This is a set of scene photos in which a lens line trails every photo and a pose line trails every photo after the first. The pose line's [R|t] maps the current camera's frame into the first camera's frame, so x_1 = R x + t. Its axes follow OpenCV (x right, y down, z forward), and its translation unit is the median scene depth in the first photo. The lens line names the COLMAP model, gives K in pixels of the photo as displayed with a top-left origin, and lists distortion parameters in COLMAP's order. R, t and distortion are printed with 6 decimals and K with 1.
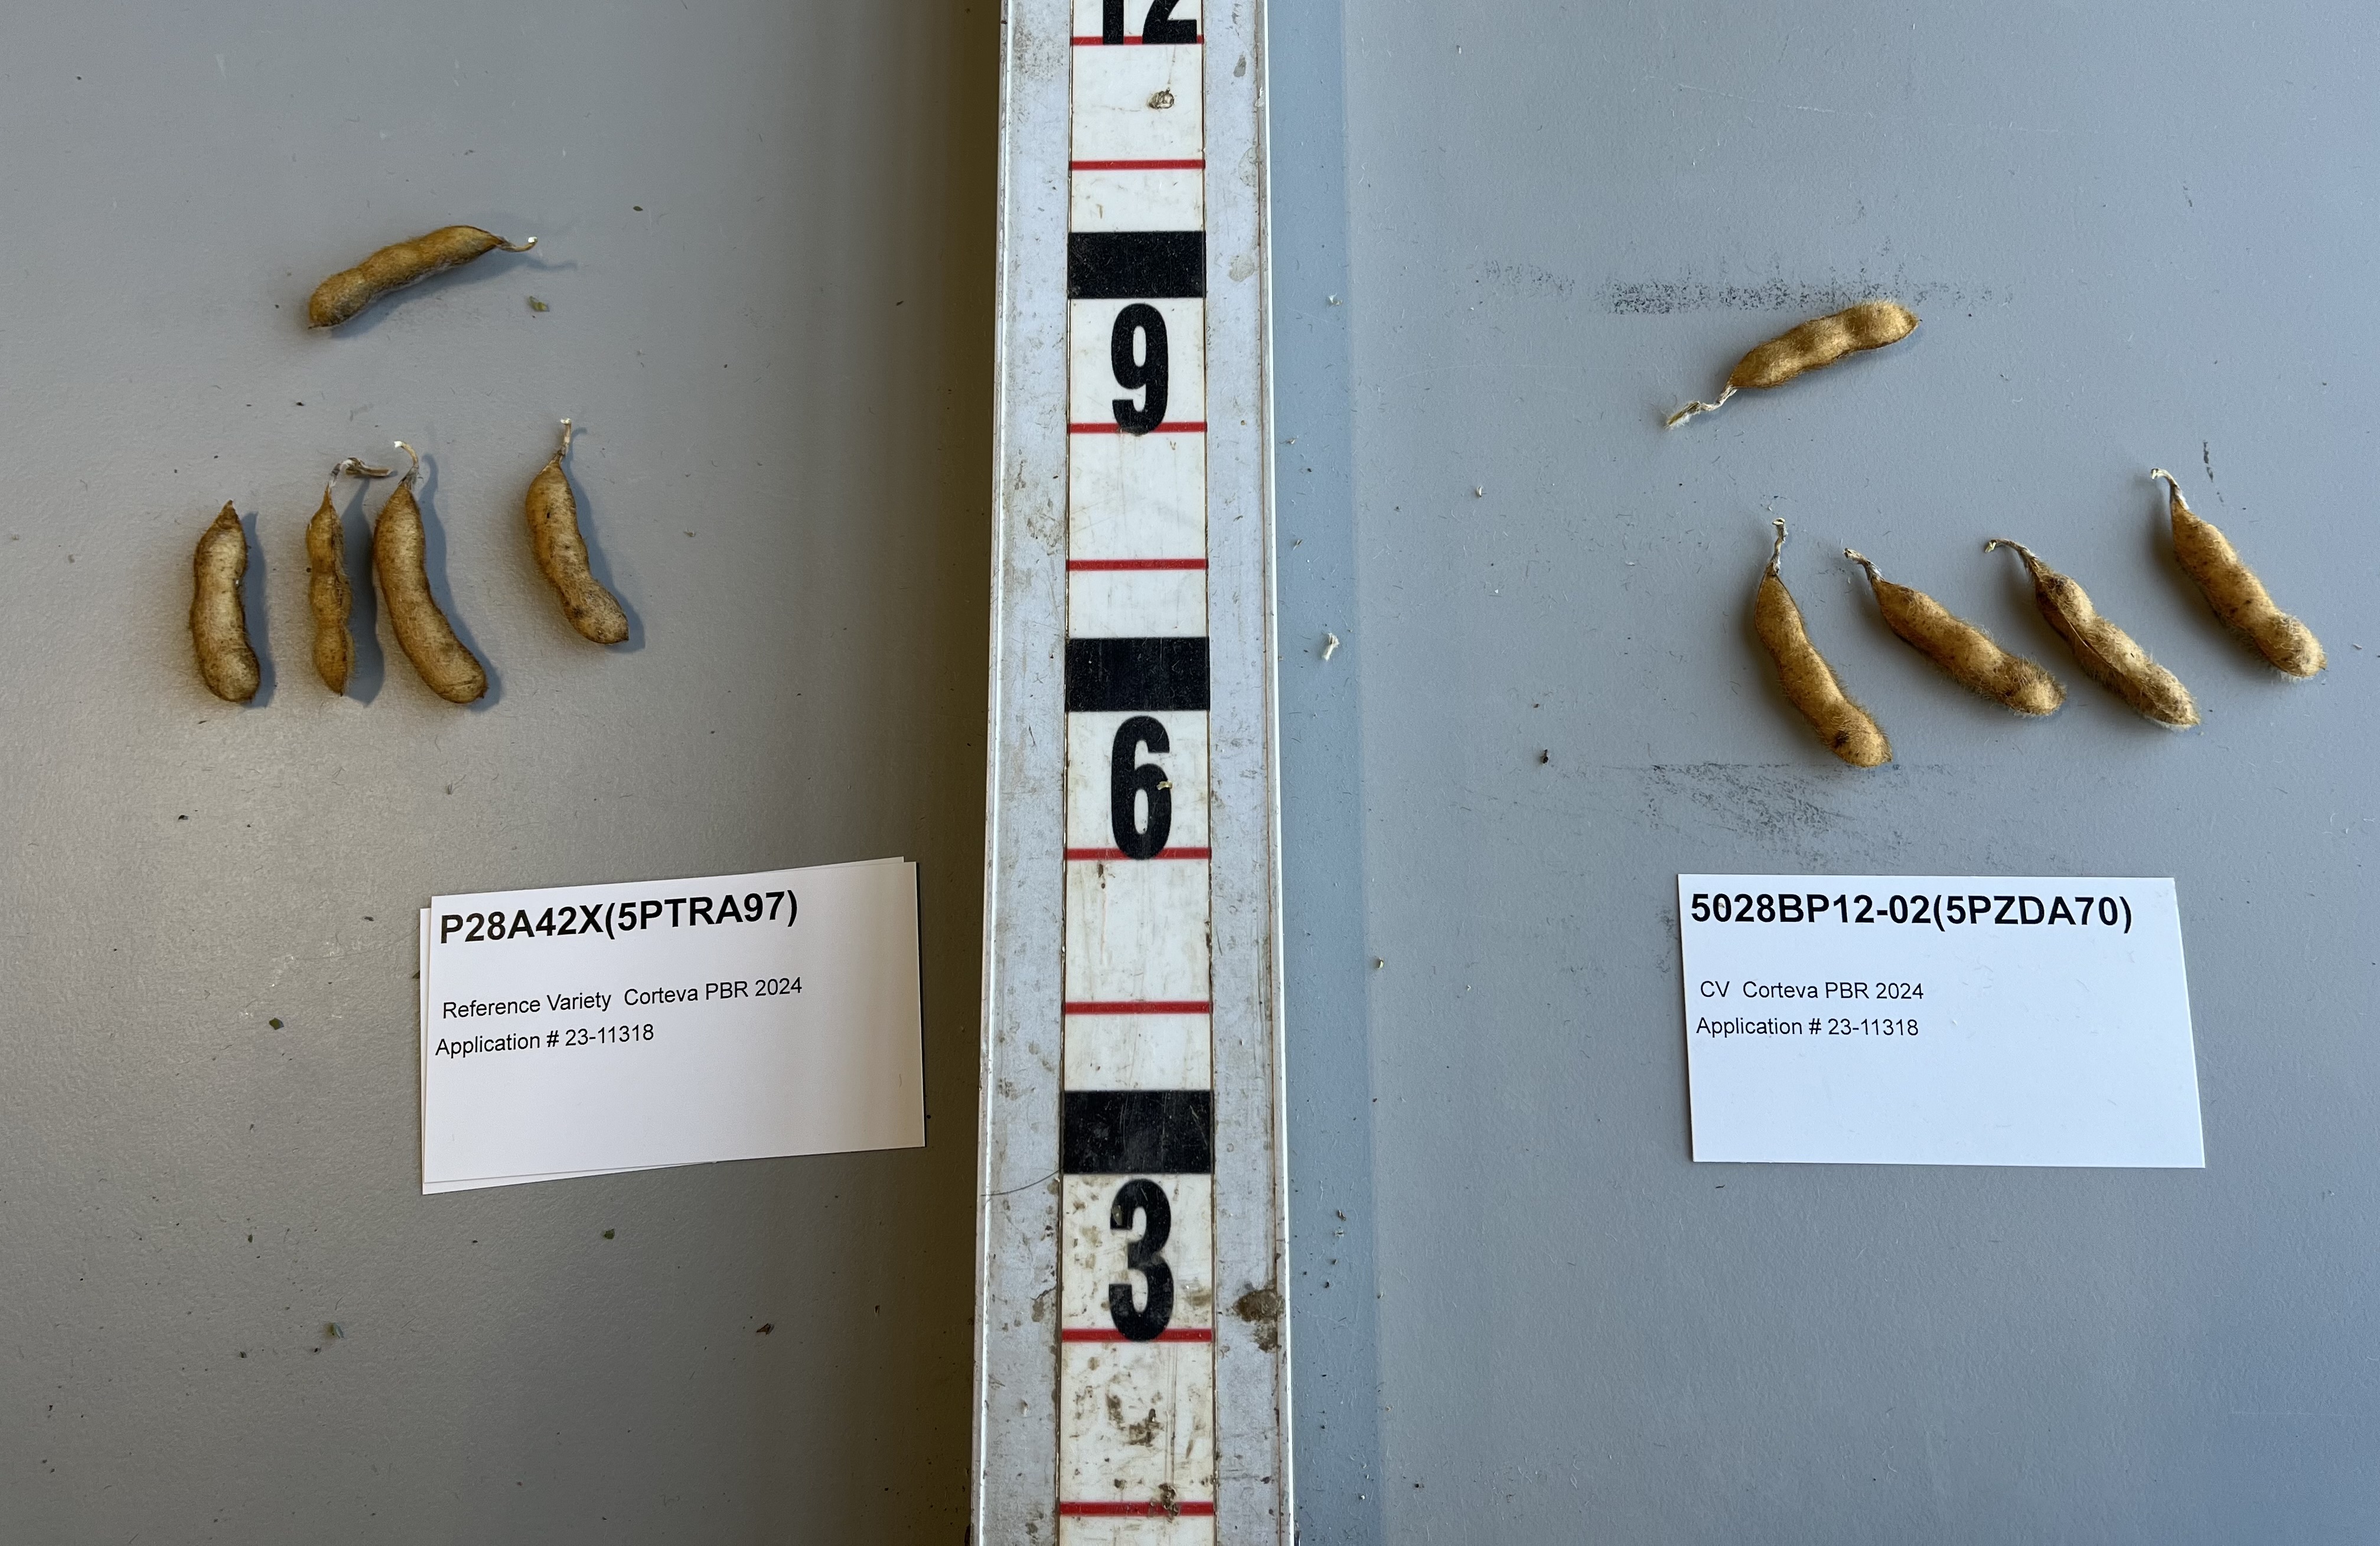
lens RADIAL K [[1521.0, 0, 1192.0], [0, 1521.0, 737.5], [0, 0, 1]] dist [0.039610, -0.073715]
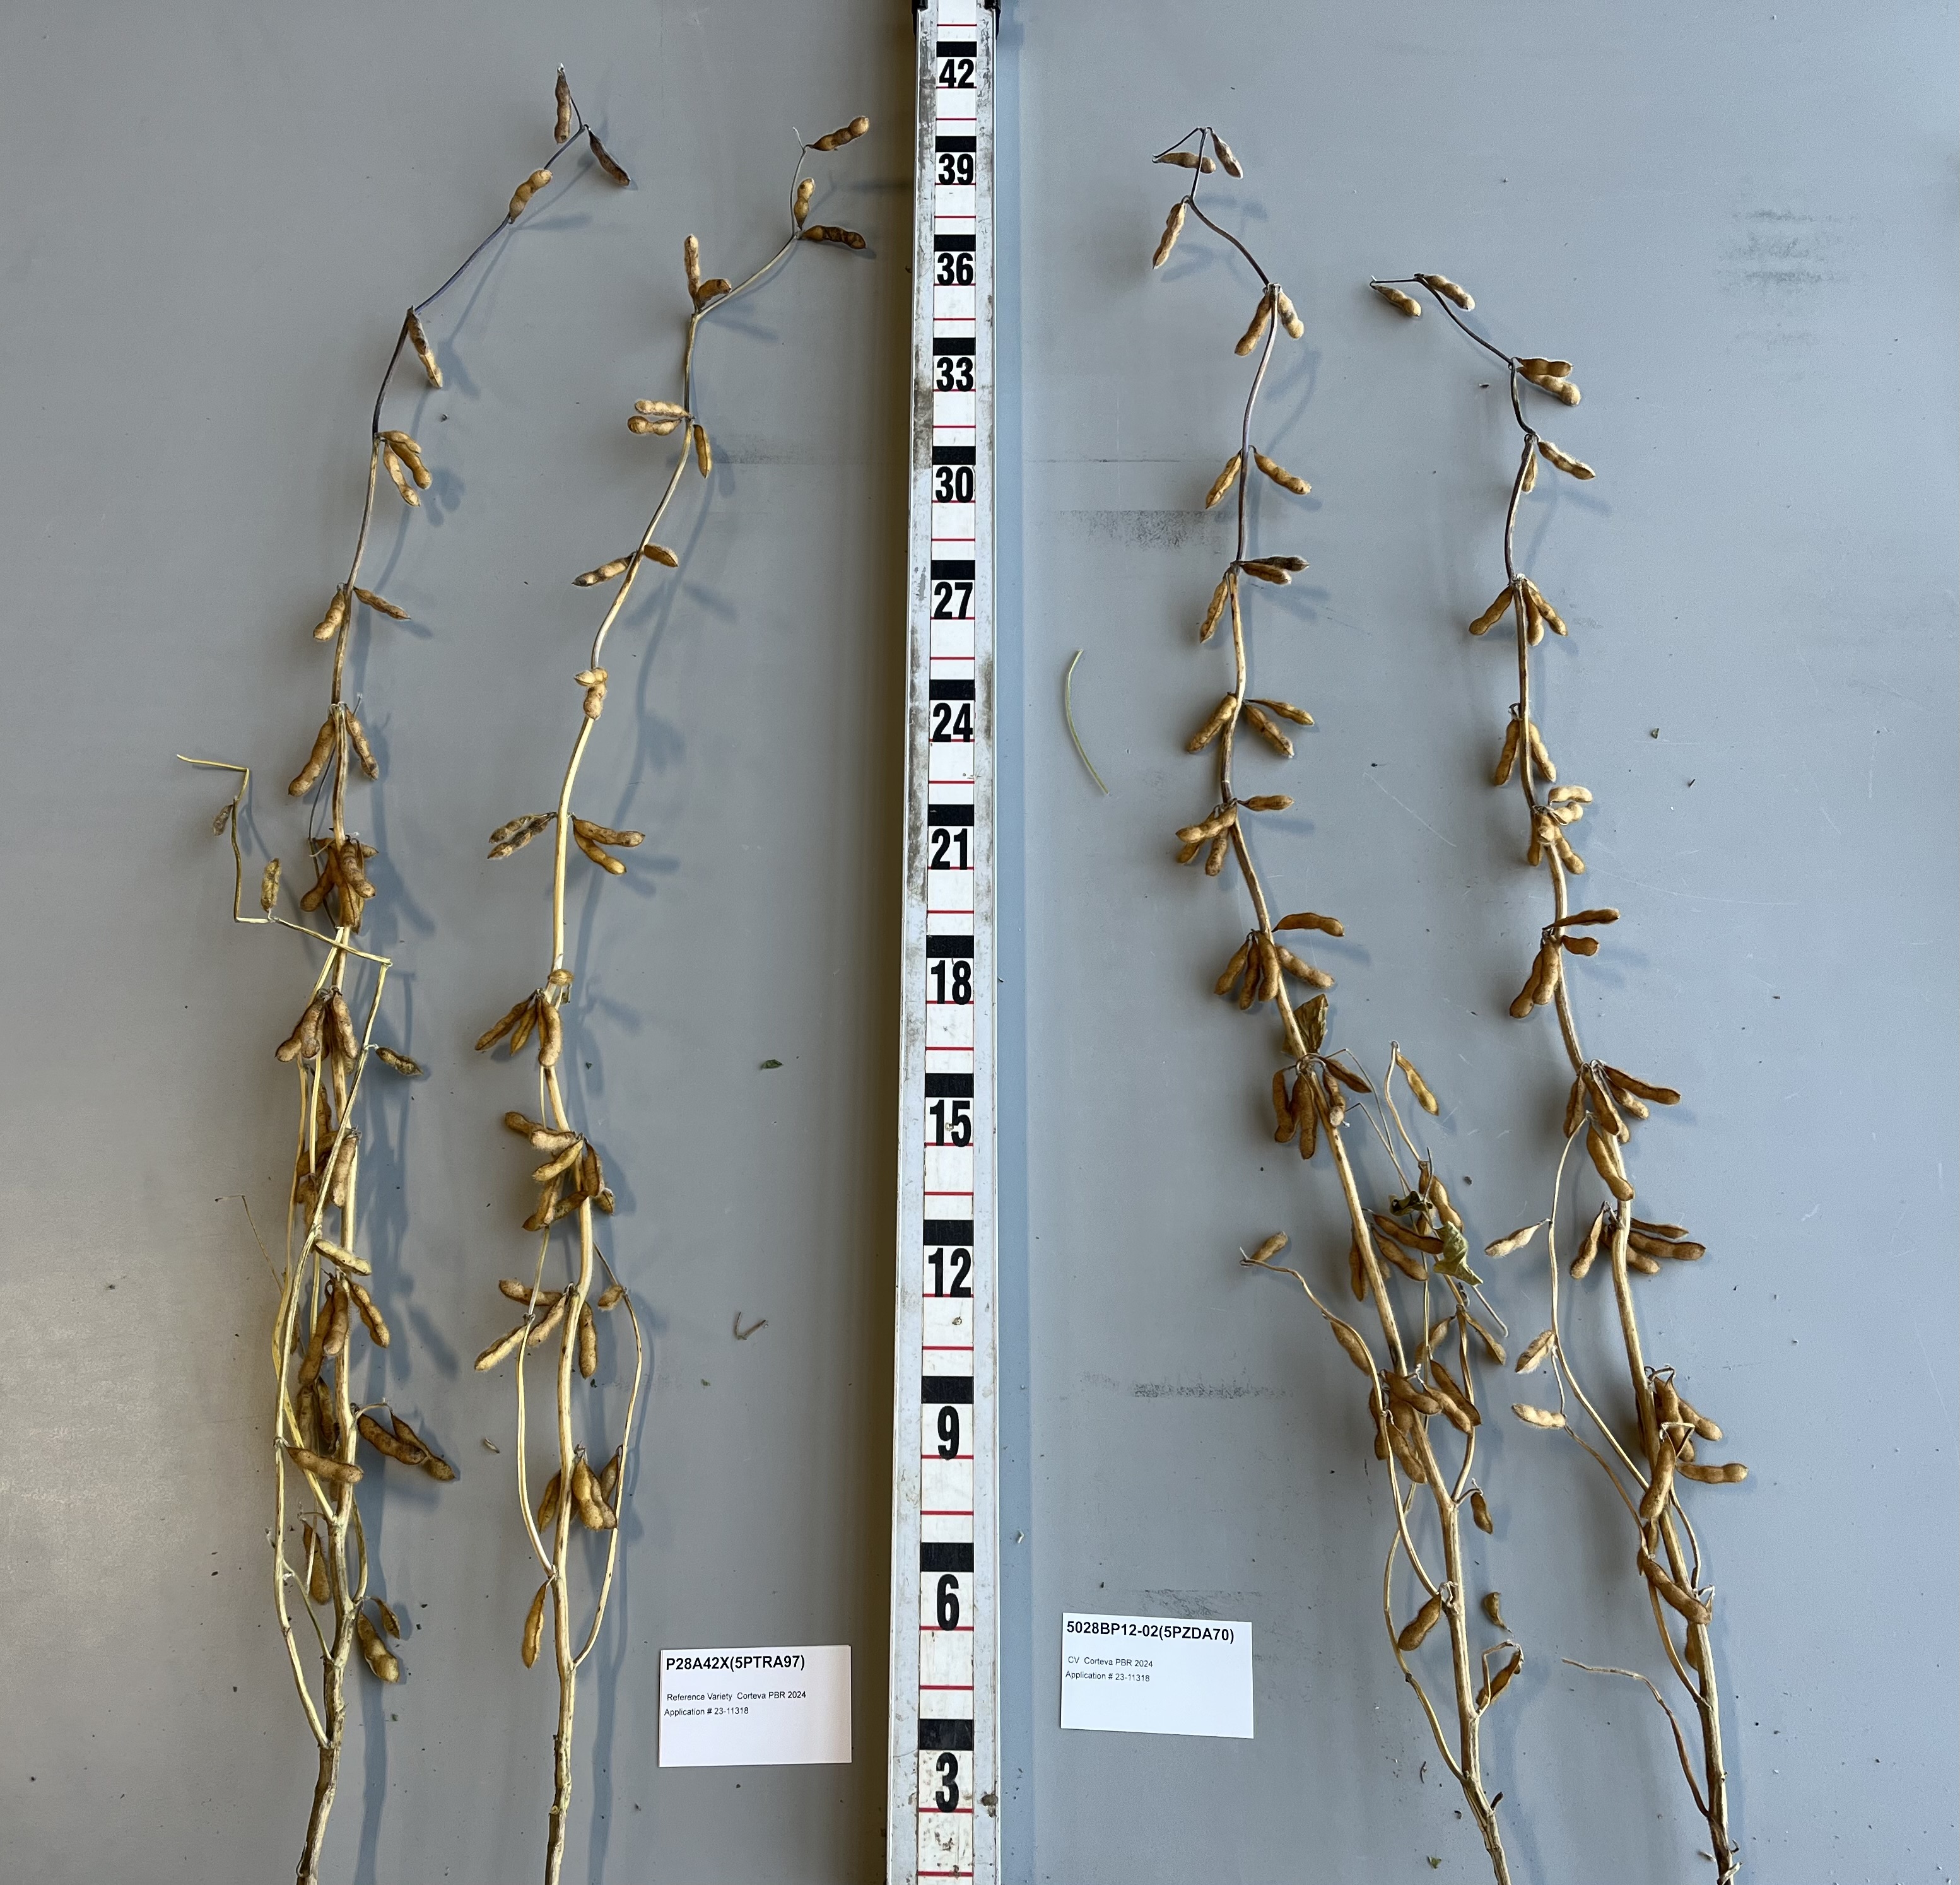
lens RADIAL K [[1935.1, 0, 887.5], [0, 1935.1, 975.3], [0, 0, 1]] dist [0.070243, -0.125399]
pose [[0.999734, 0.021930, -0.007096, -0.143730], [-0.022790, 0.986521, -0.162041, -0.513199], [0.003446, 0.162159, 0.986759, -2.656469]]
